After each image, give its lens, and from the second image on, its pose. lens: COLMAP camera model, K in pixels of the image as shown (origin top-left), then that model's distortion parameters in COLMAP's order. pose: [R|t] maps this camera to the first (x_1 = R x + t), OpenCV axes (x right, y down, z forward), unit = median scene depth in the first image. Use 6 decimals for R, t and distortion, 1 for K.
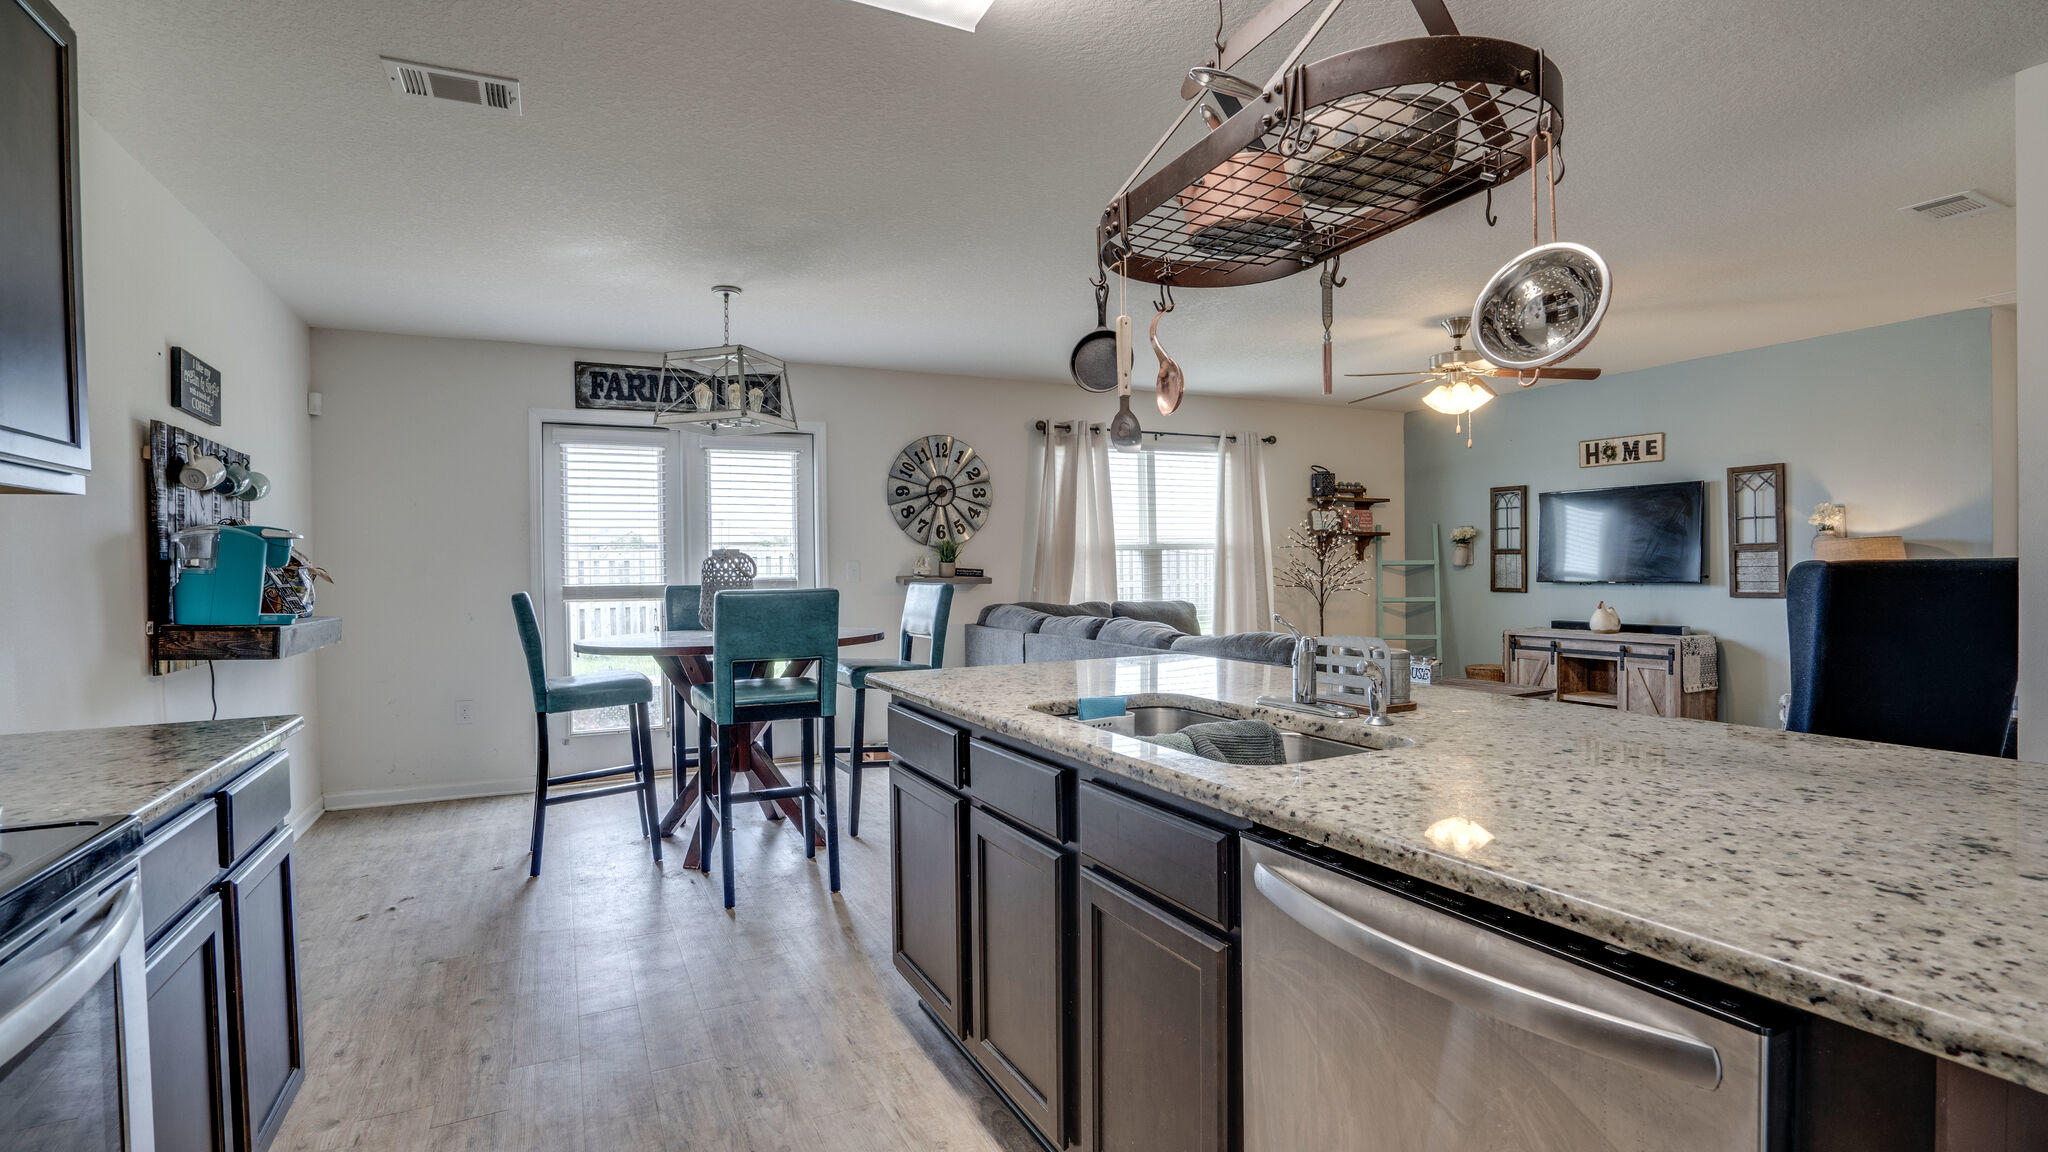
lens RADIAL K [[951.0, 0, 1021.0], [0, 951.0, 578.3], [0, 0, 1]] dist [-0.062306, 0.025057]
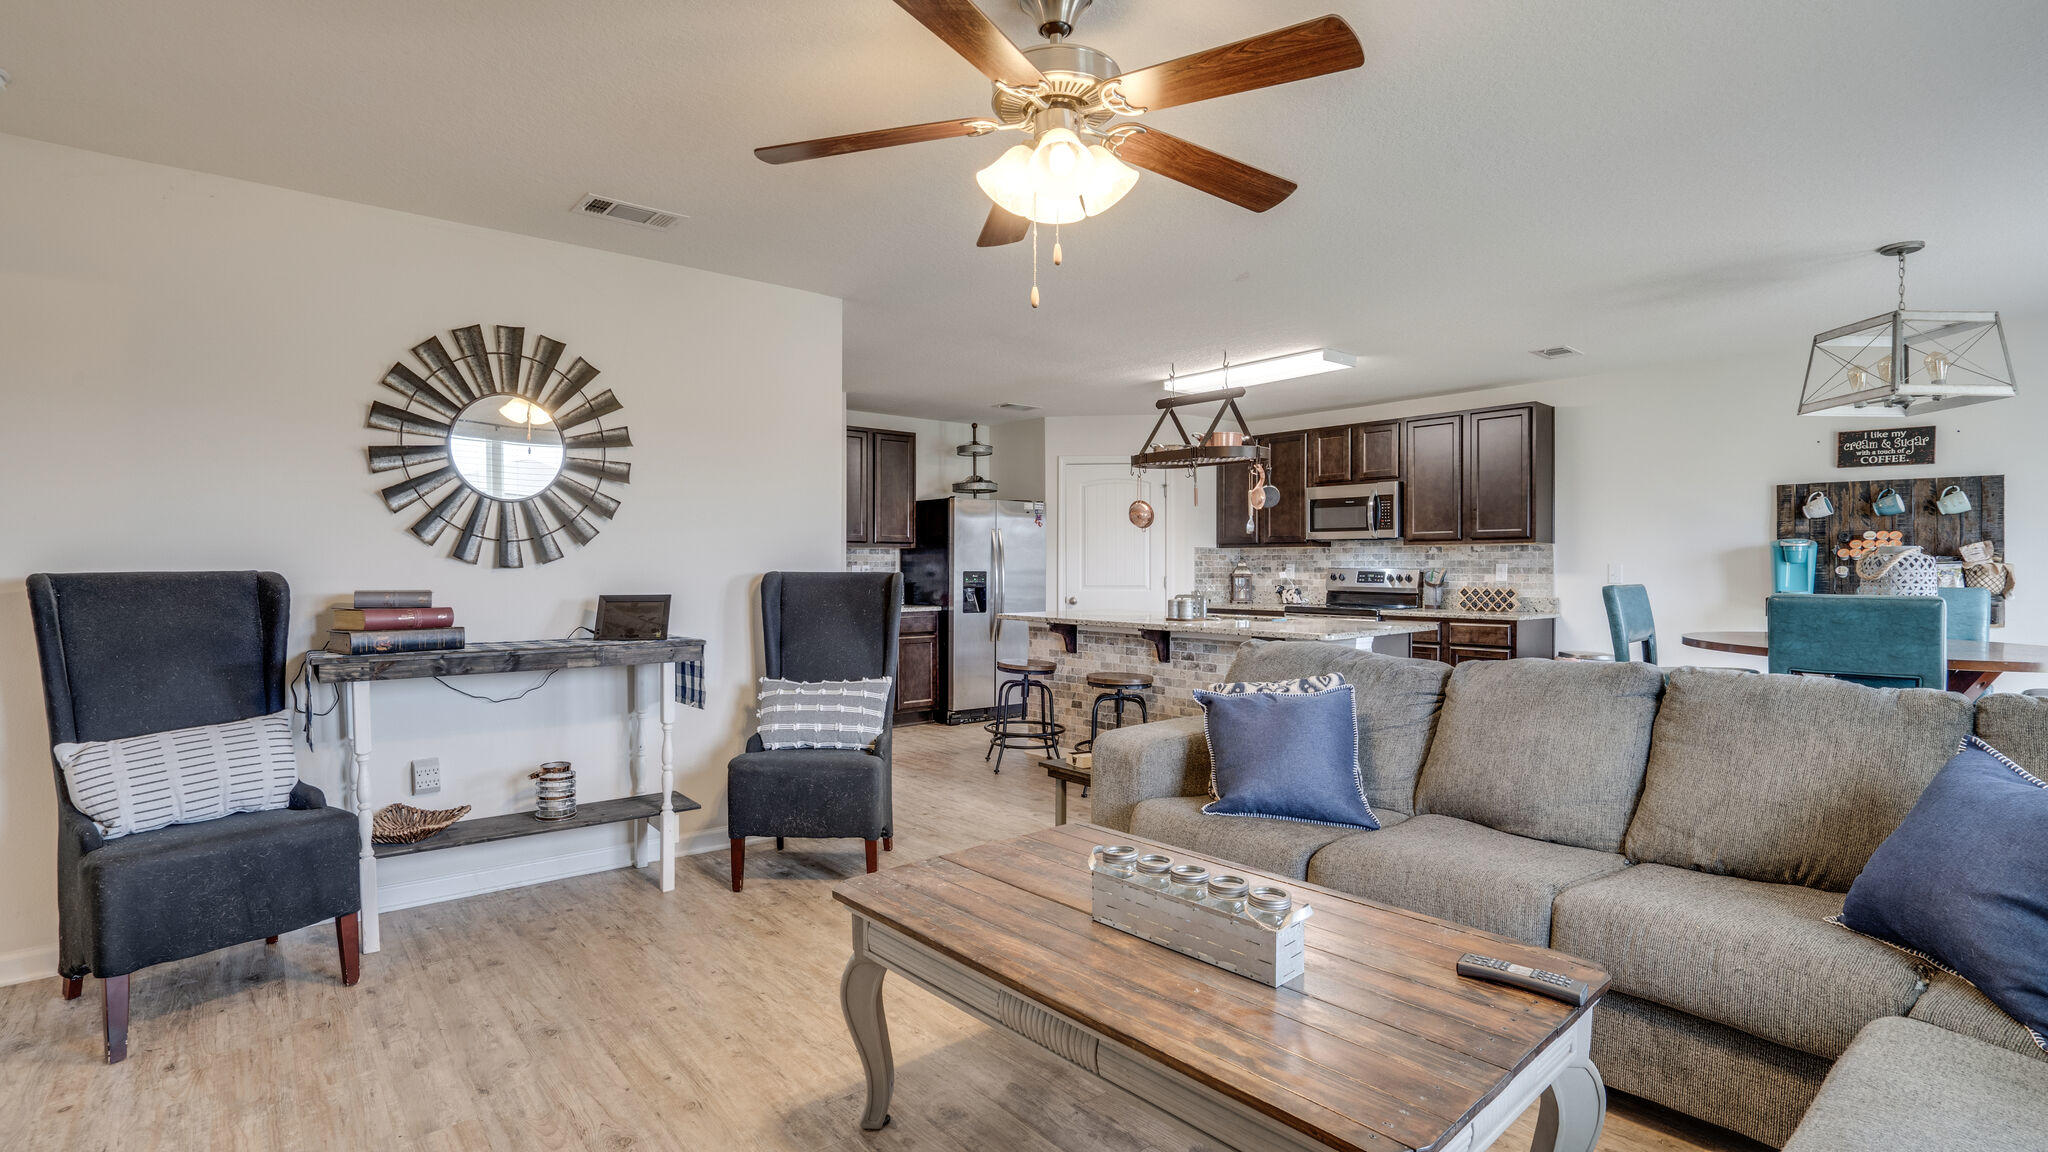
lens RADIAL K [[951.0, 0, 1022.1], [0, 951.0, 580.1], [0, 0, 1]] dist [-0.062306, 0.025057]
pose [[-0.970783, 0.017094, -0.239351, 0.464975], [0.009531, 0.999419, 0.032720, -0.024001], [0.239771, 0.029482, -0.970382, 1.116706]]
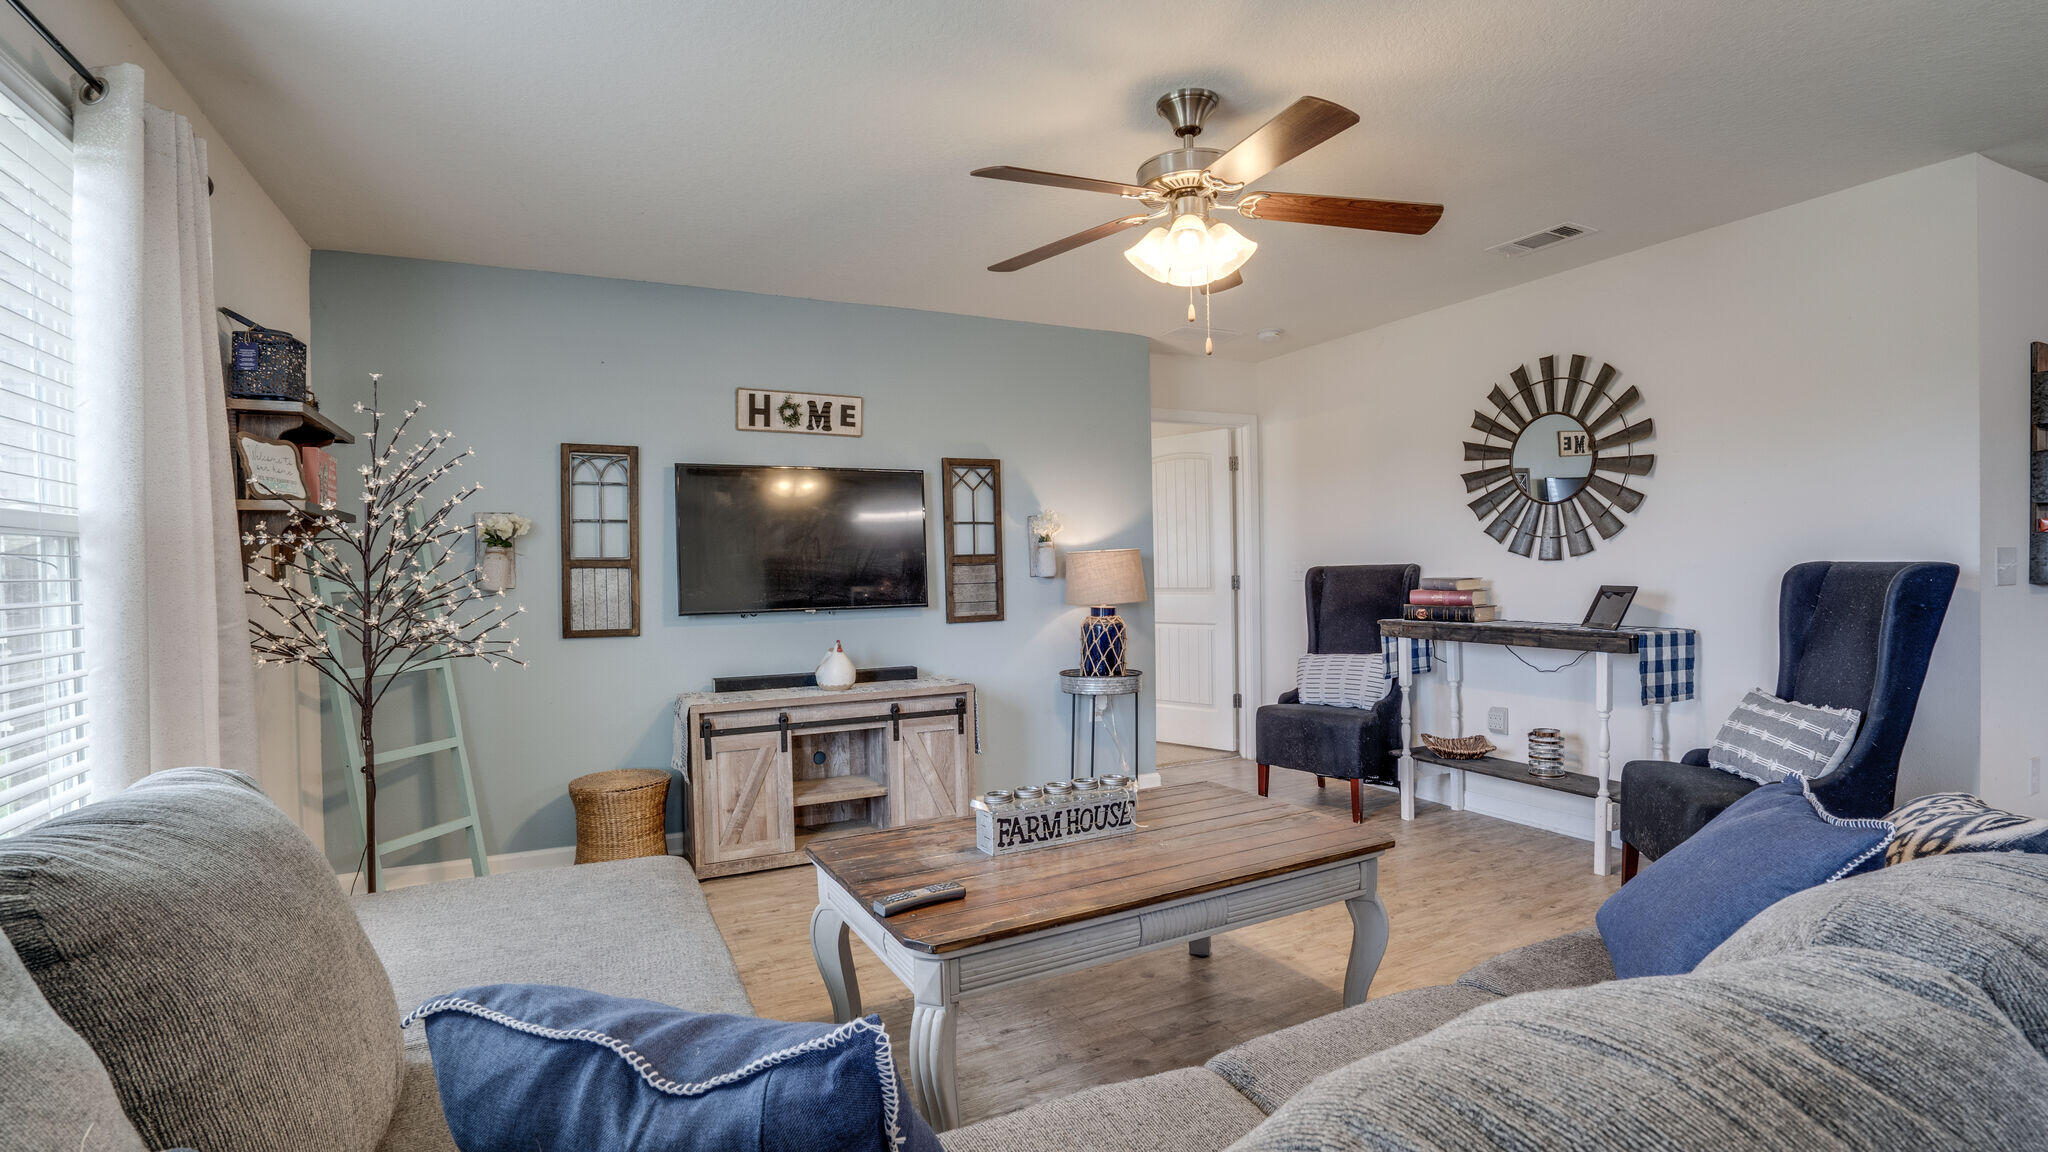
lens RADIAL K [[951.0, 0, 1018.2], [0, 951.0, 572.0], [0, 0, 1]] dist [-0.062306, 0.025057]
pose [[-0.001483, 0.007749, 0.999969, -0.034840], [0.030590, 0.999502, -0.007700, -0.013733], [-0.999531, 0.030577, -0.001720, 0.876268]]
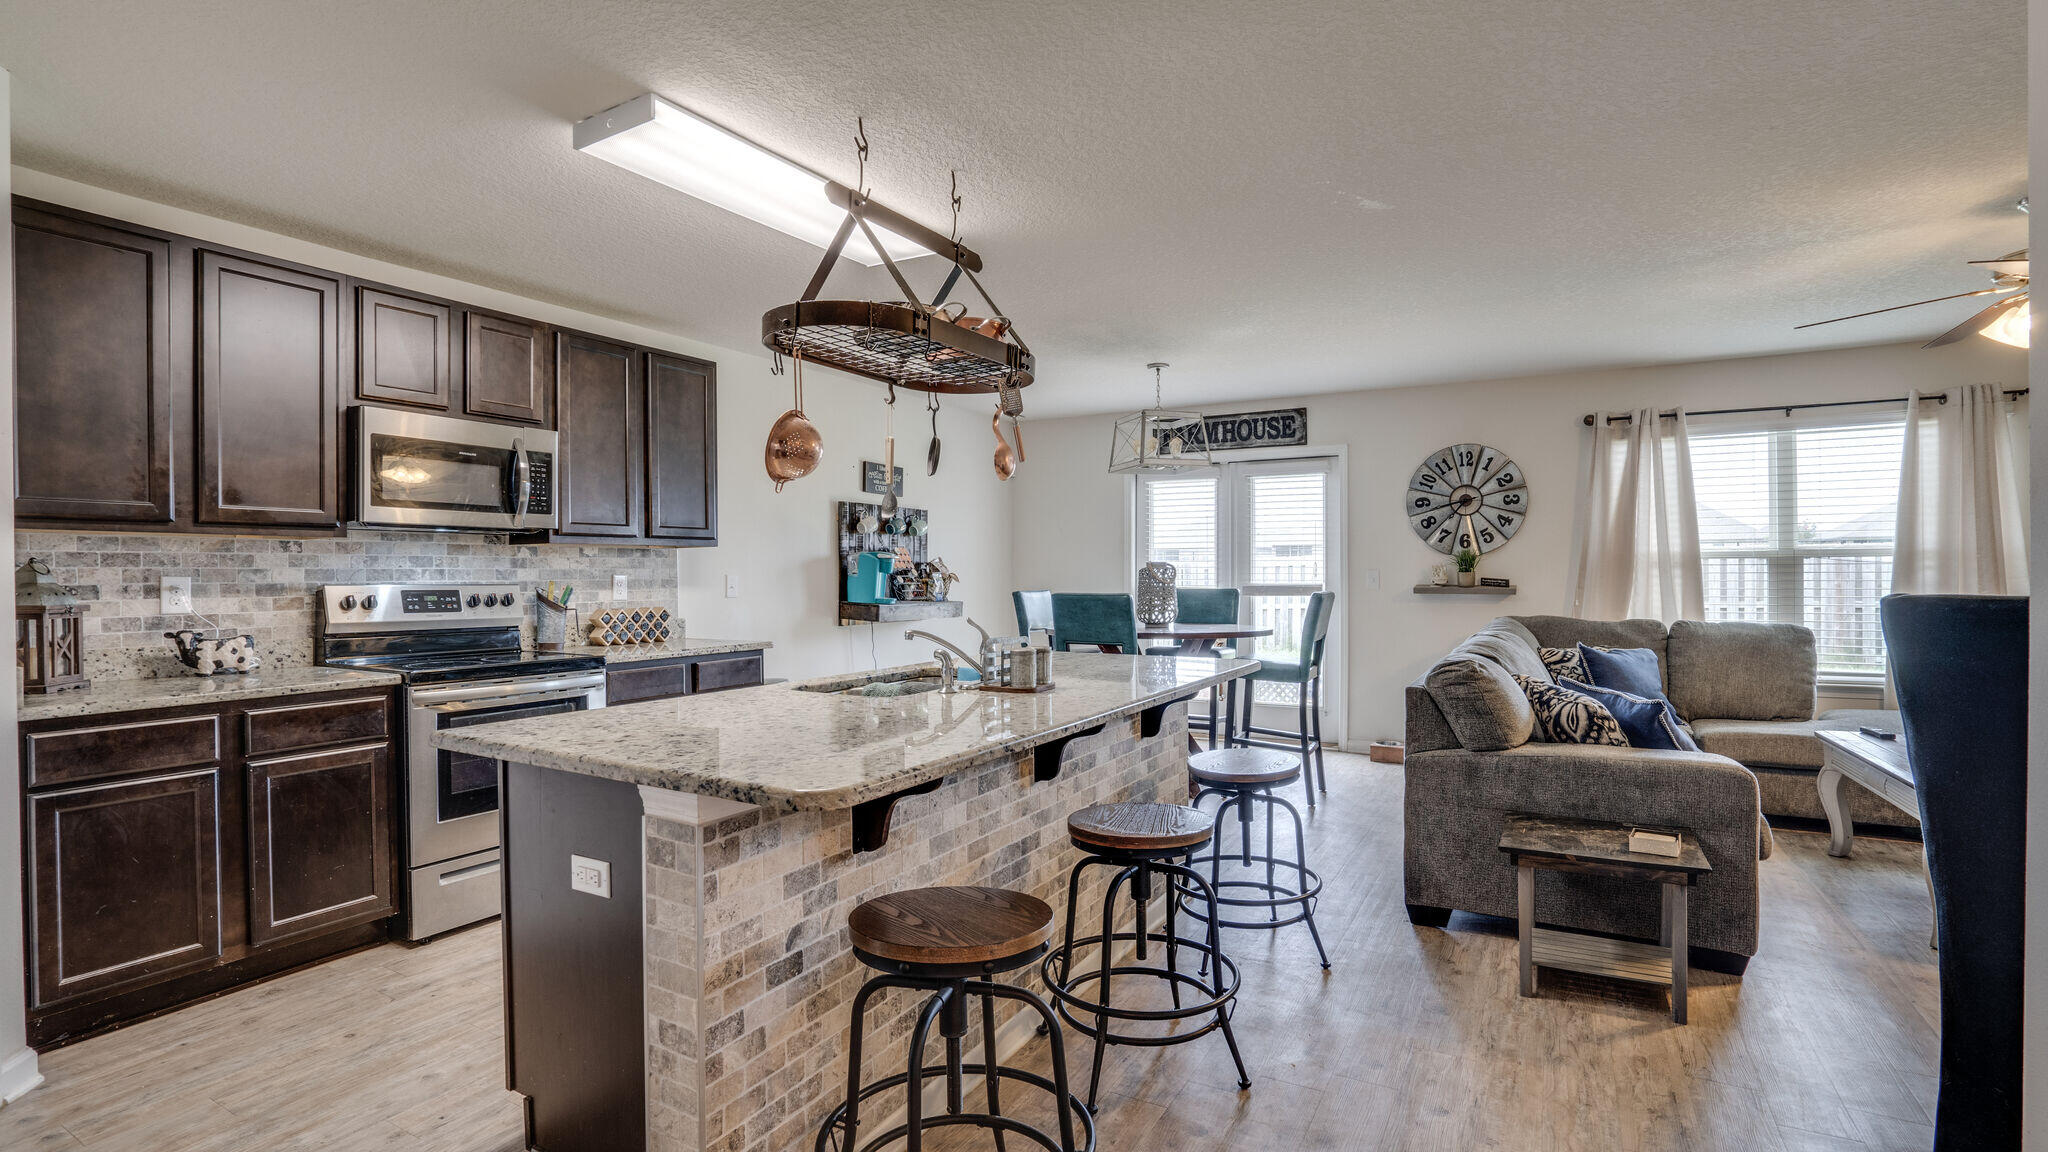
lens RADIAL K [[951.0, 0, 1023.1], [0, 951.0, 578.3], [0, 0, 1]] dist [-0.062306, 0.025057]
pose [[0.558407, 0.016045, -0.829412, 0.472274], [-0.015622, 0.999839, 0.008824, -0.011334], [0.829420, 0.008030, 0.558567, 0.069401]]
